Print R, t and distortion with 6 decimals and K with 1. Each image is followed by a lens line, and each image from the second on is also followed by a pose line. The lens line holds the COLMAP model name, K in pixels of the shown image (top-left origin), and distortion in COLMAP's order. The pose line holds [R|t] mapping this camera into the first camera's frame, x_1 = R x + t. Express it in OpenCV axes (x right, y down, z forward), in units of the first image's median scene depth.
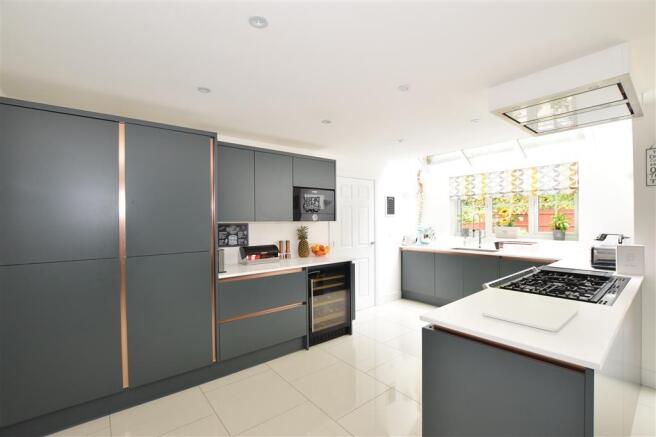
lens RADIAL K [[284.2, 0, 328.0], [0, 284.2, 218.5], [0, 0, 1]] dist [-0.027226, 0.000708]
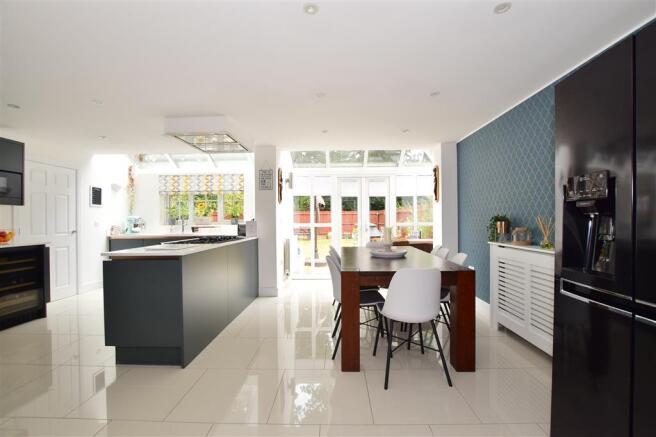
lens RADIAL K [[284.2, 0, 328.0], [0, 284.2, 218.5], [0, 0, 1]] dist [-0.027226, 0.000708]
pose [[0.639932, 0.004012, 0.768421, -0.022399], [0.004906, 0.999945, -0.009307, 0.053210], [-0.768416, 0.009726, 0.639877, -0.320827]]
